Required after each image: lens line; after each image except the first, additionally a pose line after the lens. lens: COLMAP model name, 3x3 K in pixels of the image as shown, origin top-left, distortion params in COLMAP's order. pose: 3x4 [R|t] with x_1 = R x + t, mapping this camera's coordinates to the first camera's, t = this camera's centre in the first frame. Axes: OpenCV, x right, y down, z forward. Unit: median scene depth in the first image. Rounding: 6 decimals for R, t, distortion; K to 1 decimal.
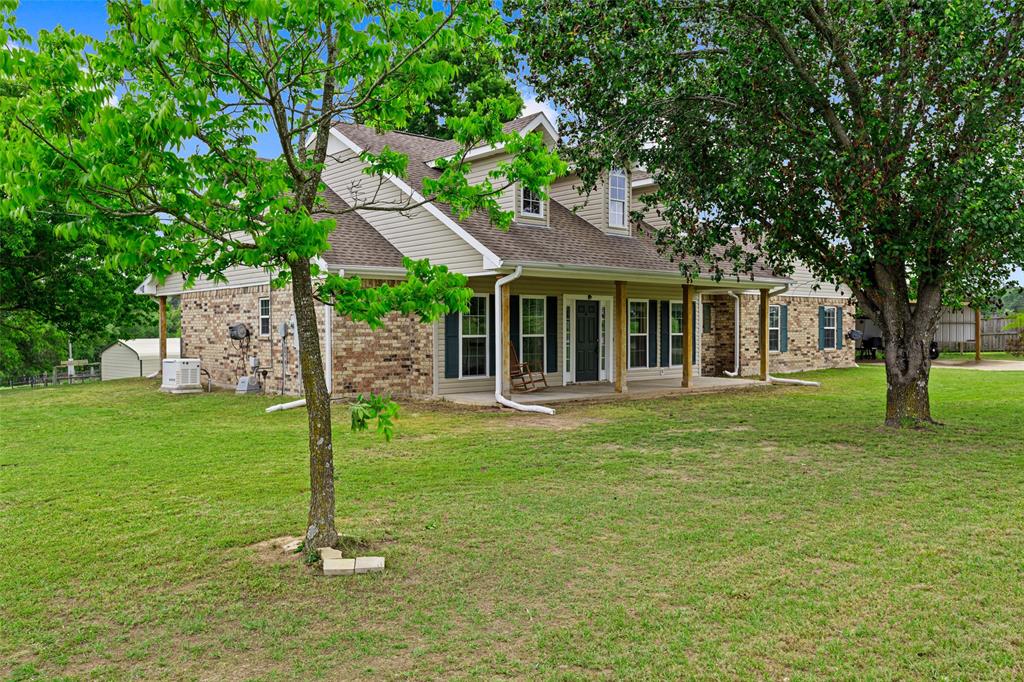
lens RADIAL K [[828.6, 0, 512.0], [0, 828.6, 341.0], [0, 0, 1]] dist [-0.002872, -0.000884]
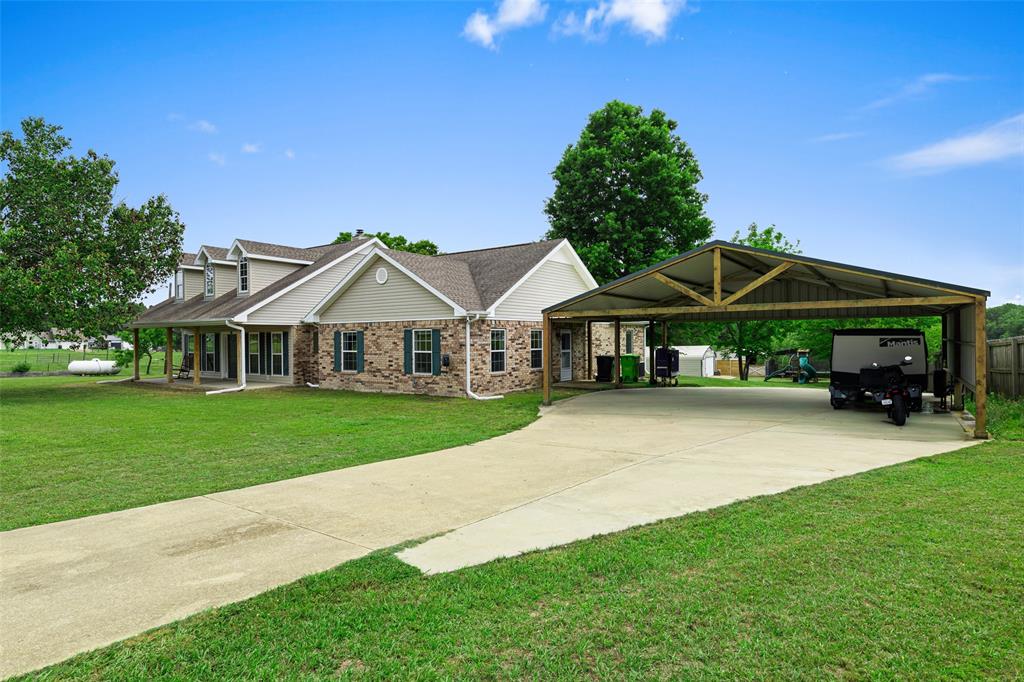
lens RADIAL K [[561.1, 0, 512.0], [0, 561.1, 341.0], [0, 0, 1]] dist [0.000015, -0.000266]
pose [[0.231122, -0.007197, -0.972898, 1.431865], [-0.018292, 0.999764, -0.011741, -0.030982], [0.972753, 0.020510, 0.230935, 1.312057]]
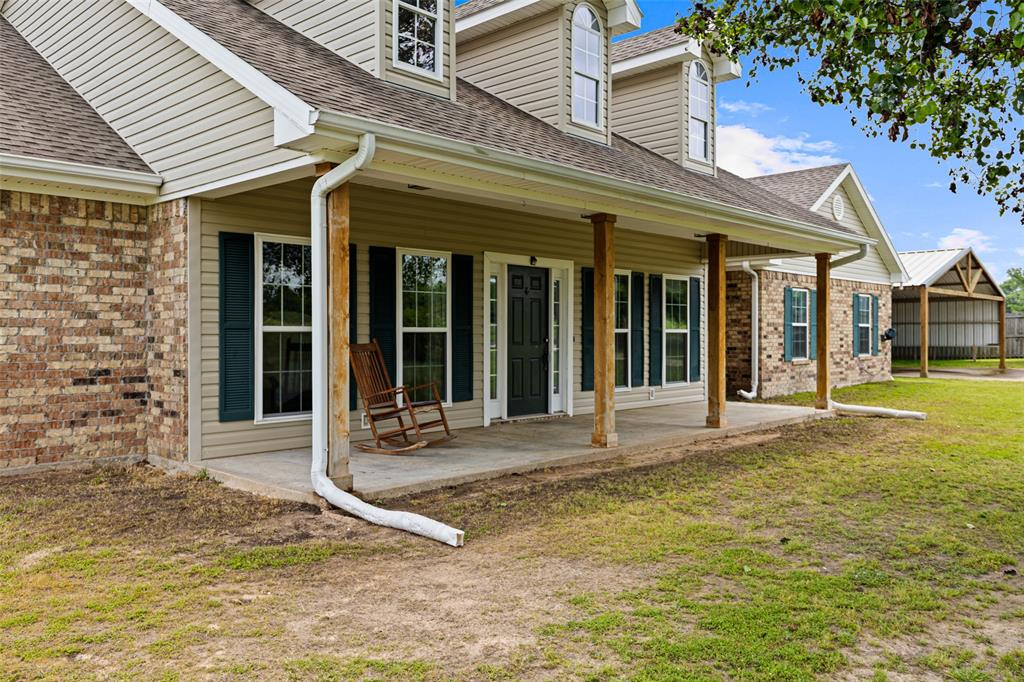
lens RADIAL K [[819.0, 0, 512.0], [0, 819.0, 341.0], [0, 0, 1]] dist [0.006975, 0.002296]
pose [[0.995554, 0.000710, 0.094186, 0.029395], [0.000001, 0.999972, -0.007547, 0.003909], [-0.094189, 0.007513, 0.995526, 0.465506]]
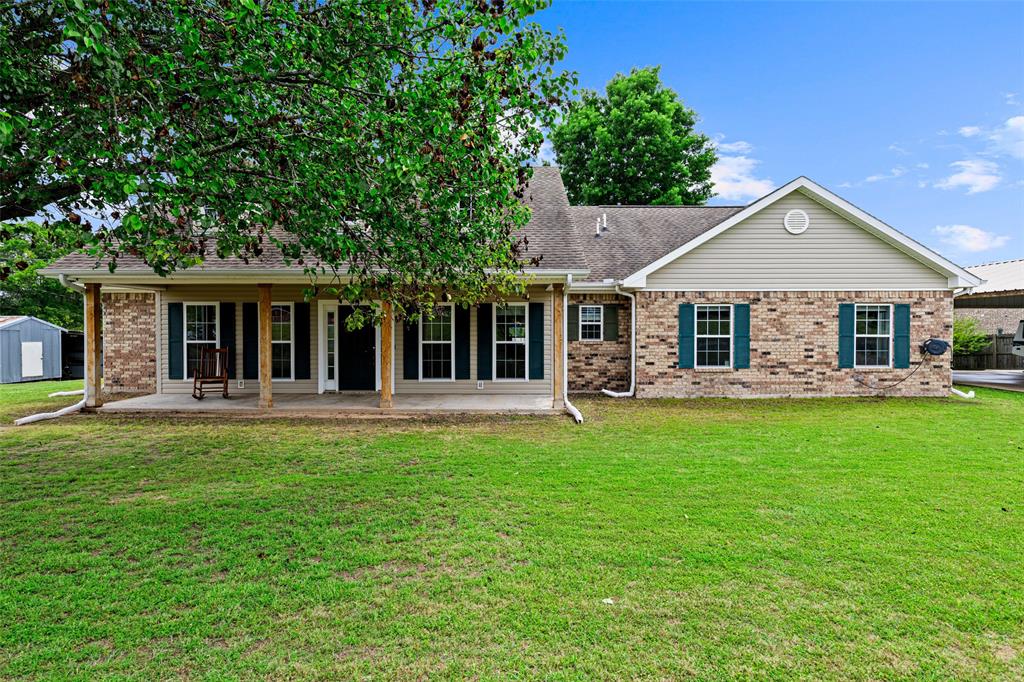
lens RADIAL K [[561.1, 0, 512.0], [0, 561.1, 341.0], [0, 0, 1]] dist [0.000015, -0.000266]
pose [[0.736850, 0.013778, -0.675915, 0.655834], [-0.013121, 0.999895, 0.006078, -0.014448], [0.675928, 0.004390, 0.736954, 0.644714]]
